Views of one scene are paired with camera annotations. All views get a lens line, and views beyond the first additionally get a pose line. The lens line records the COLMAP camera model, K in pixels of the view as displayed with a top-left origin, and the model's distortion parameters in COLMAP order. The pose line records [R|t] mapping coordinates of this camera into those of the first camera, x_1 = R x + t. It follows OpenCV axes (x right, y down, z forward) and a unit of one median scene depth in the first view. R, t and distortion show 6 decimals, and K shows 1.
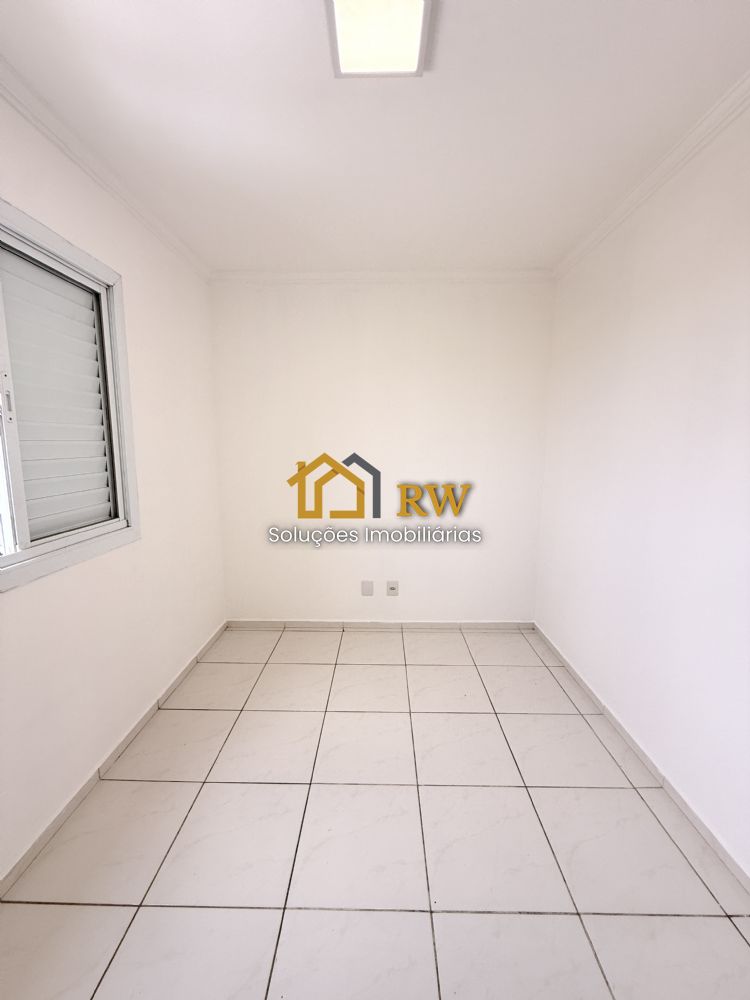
lens RADIAL K [[399.6, 0, 379.8], [0, 399.6, 495.0], [0, 0, 1]] dist [-0.000953, -0.000245]
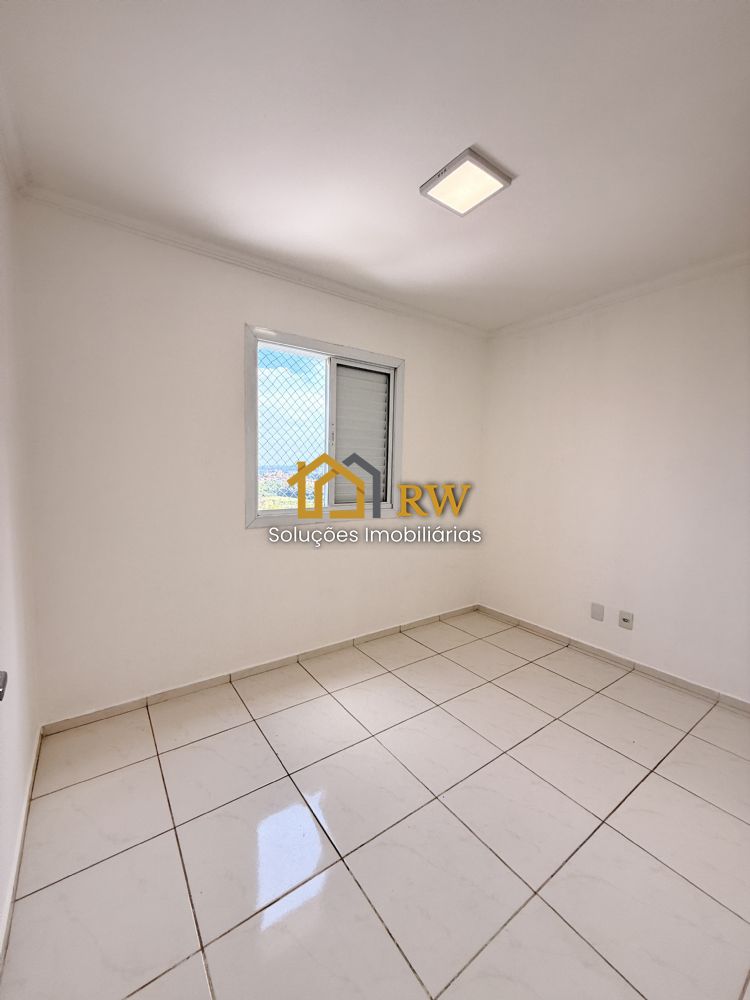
lens RADIAL K [[399.6, 0, 371.7], [0, 399.6, 490.5], [0, 0, 1]] dist [-0.000953, -0.000245]
pose [[0.583626, 0.057780, -0.809964, 0.412726], [-0.124115, 0.992092, -0.018660, 0.030270], [0.802481, 0.111419, 0.586182, -0.027277]]
